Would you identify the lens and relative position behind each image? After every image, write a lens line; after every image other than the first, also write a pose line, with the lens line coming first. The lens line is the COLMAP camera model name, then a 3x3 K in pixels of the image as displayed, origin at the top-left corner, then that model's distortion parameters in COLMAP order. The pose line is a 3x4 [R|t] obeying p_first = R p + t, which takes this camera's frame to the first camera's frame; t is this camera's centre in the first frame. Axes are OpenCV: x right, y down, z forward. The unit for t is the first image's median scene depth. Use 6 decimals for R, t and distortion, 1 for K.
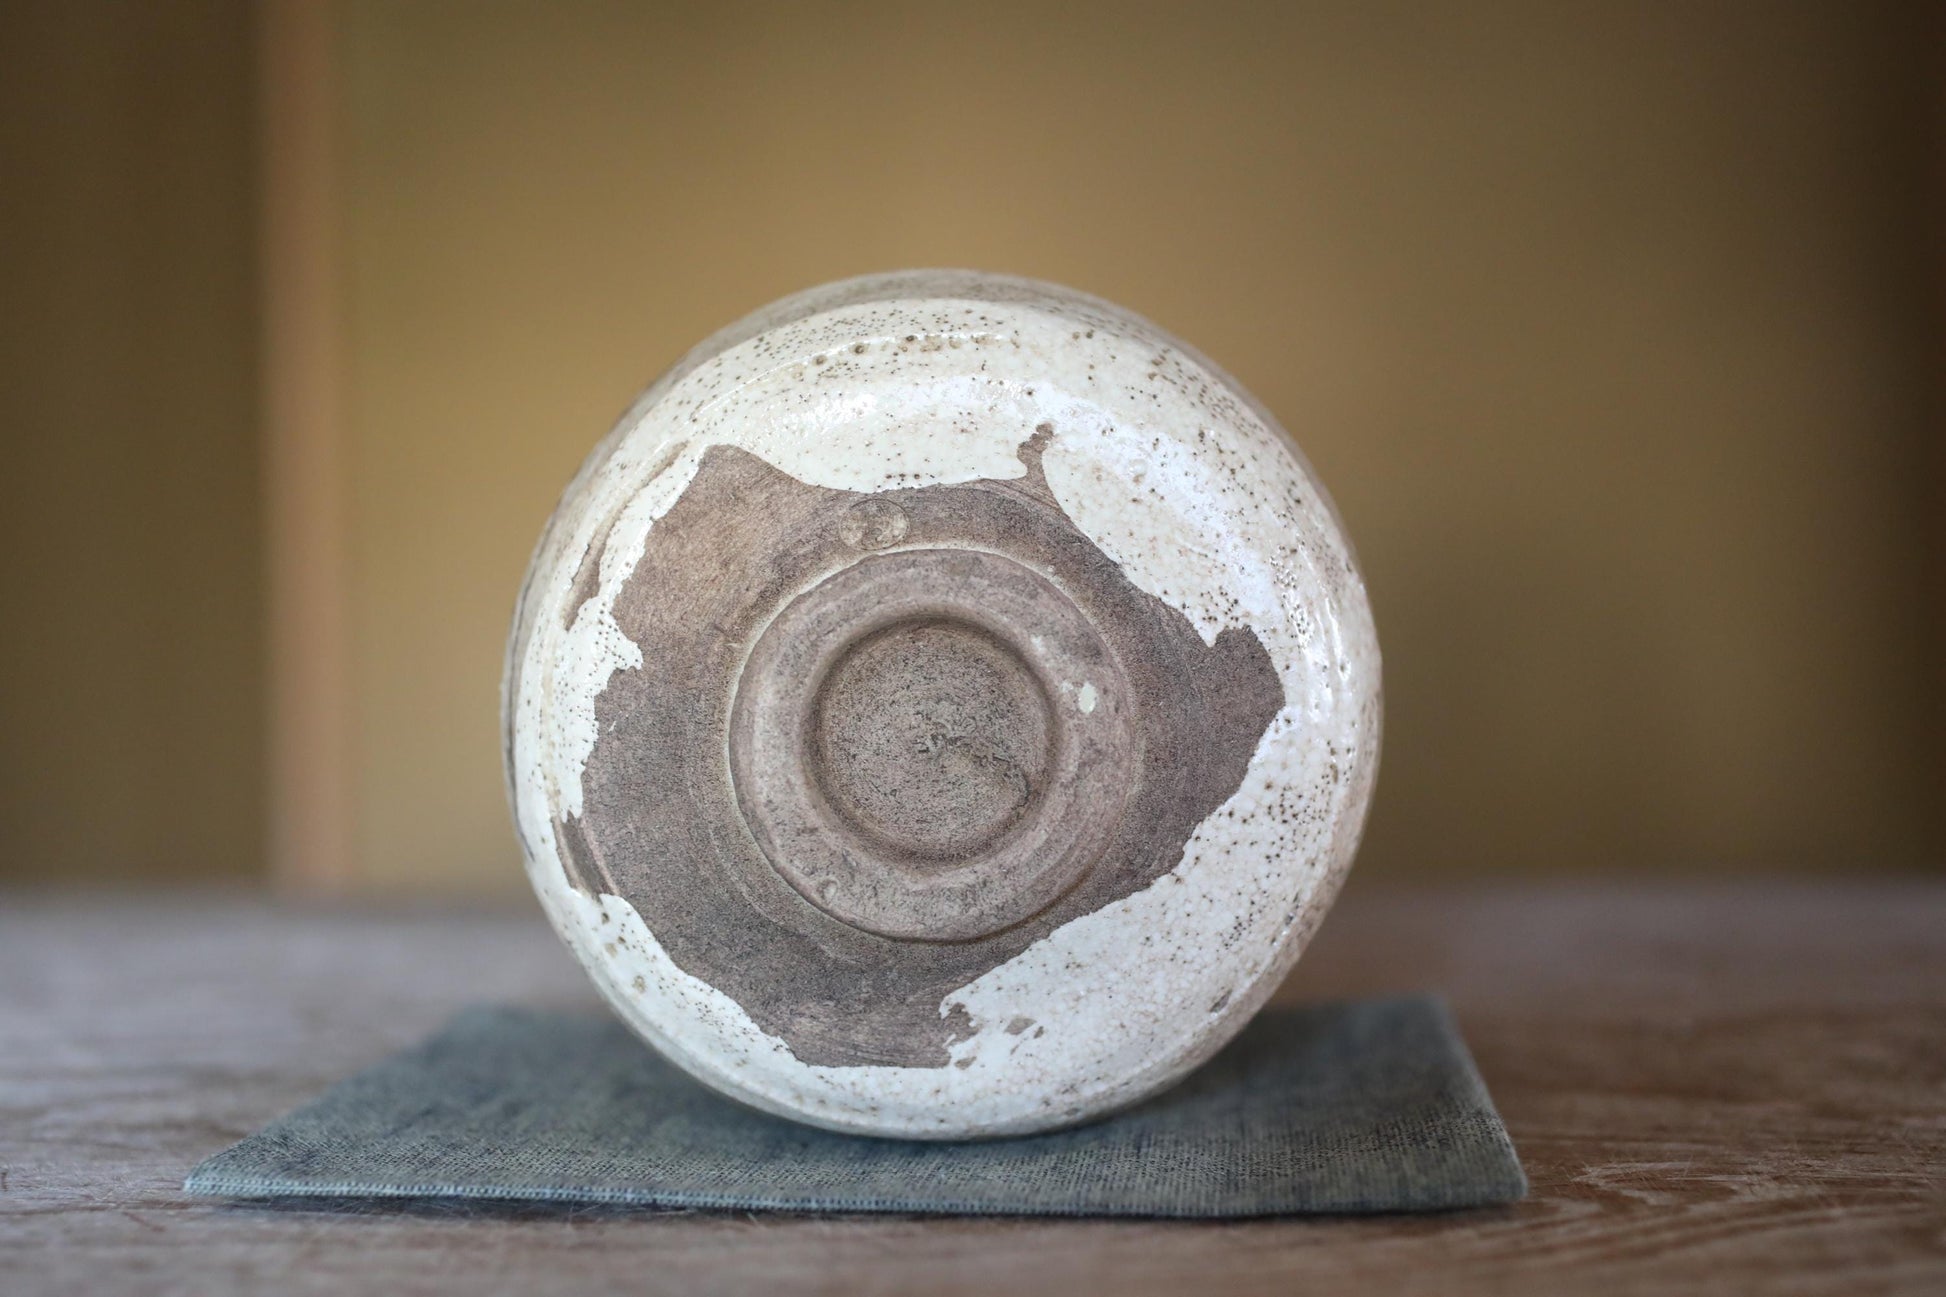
lens RADIAL K [[3427.9, 0, 973.0], [0, 3427.9, 648.5], [0, 0, 1]] dist [0.022407, 0.379217]
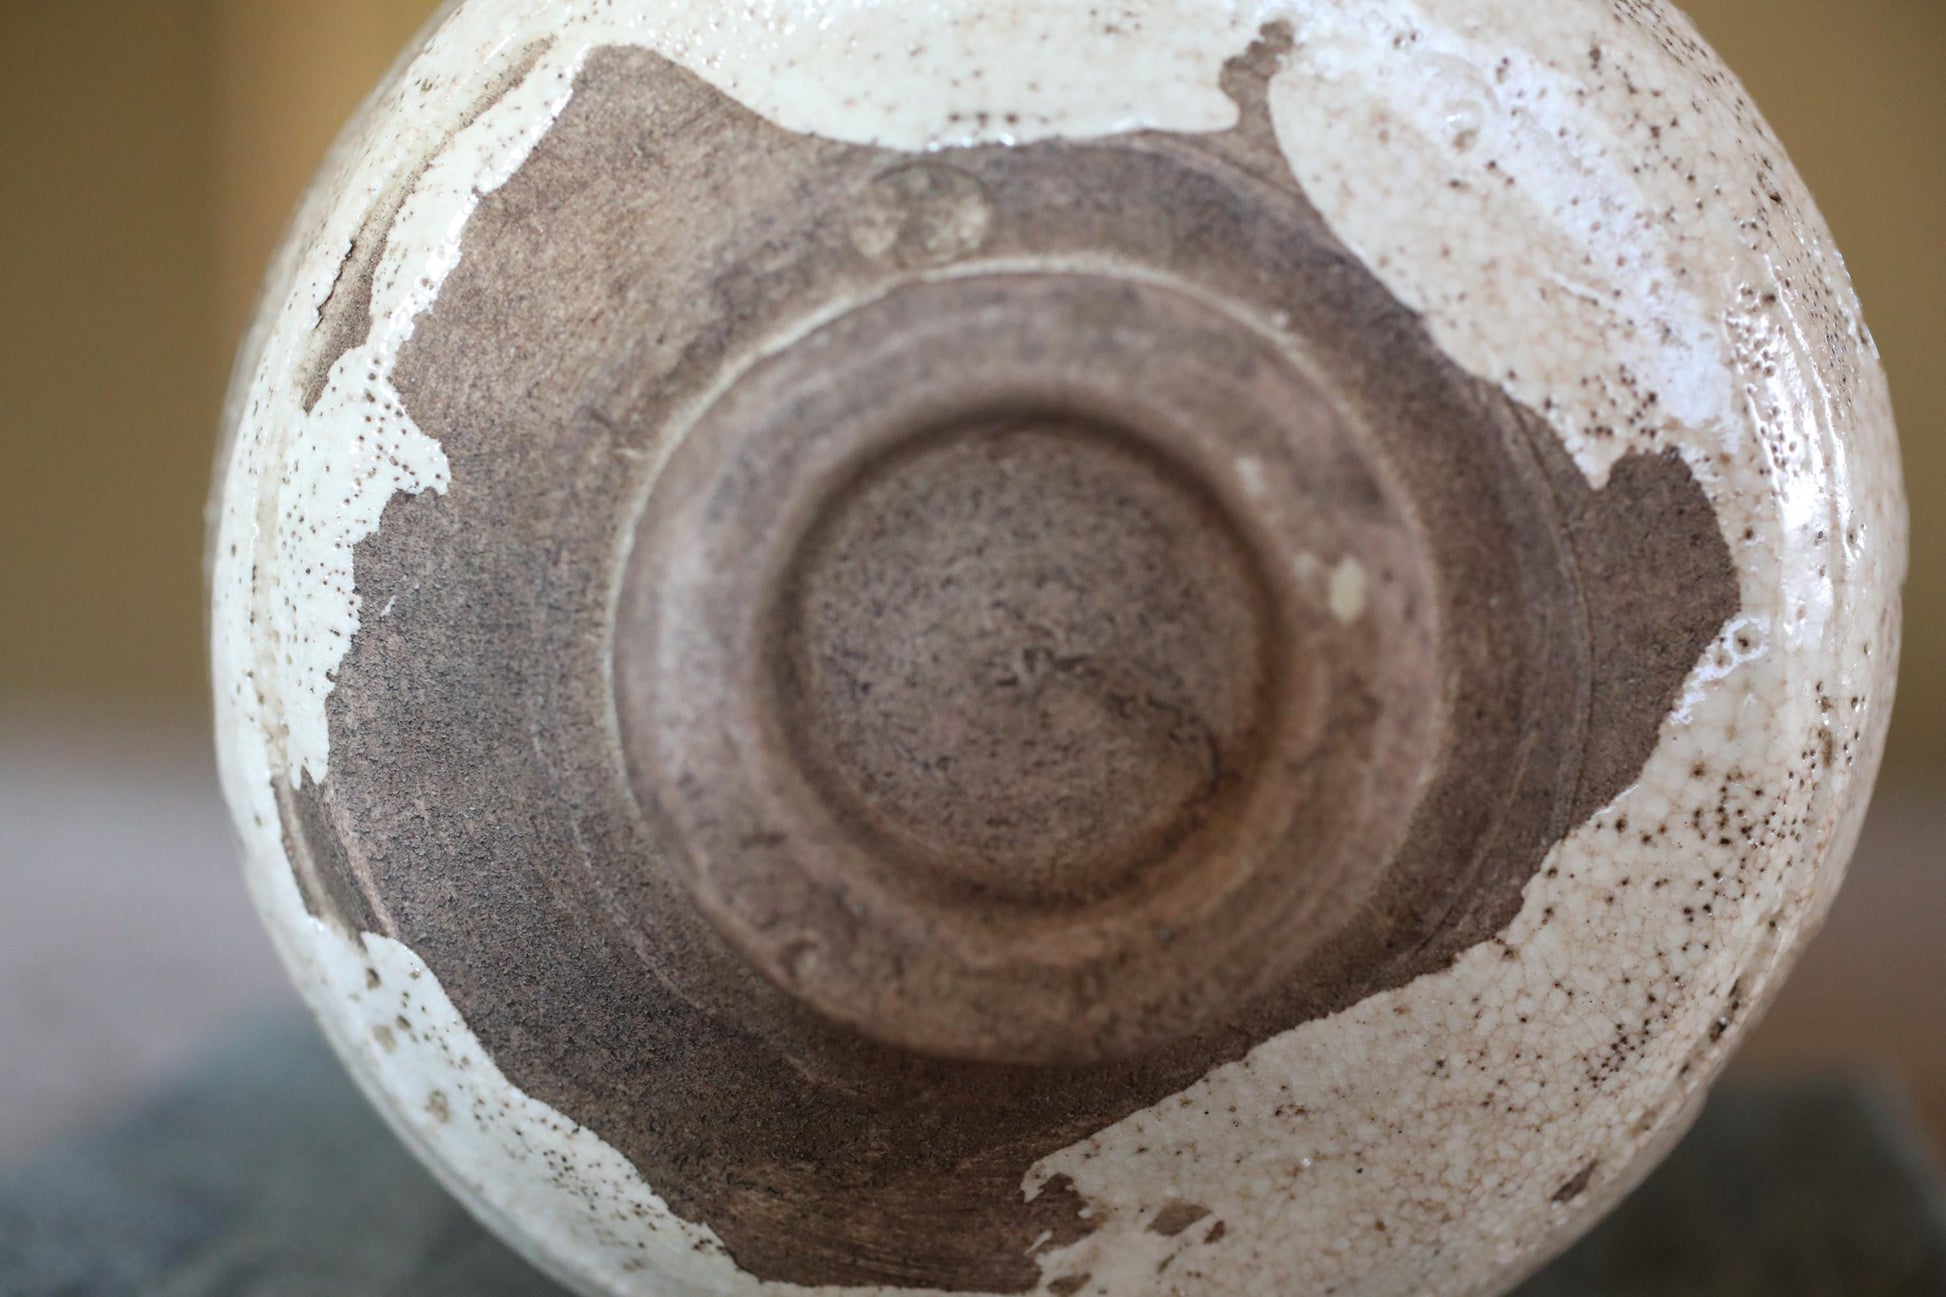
lens RADIAL K [[3427.9, 0, 973.0], [0, 3427.9, 648.5], [0, 0, 1]] dist [0.022407, 0.379217]
pose [[0.998966, 0.035257, -0.028702, -0.005219], [-0.033255, 0.997166, 0.067487, -0.007785], [0.031000, -0.066463, 0.997307, 0.502455]]
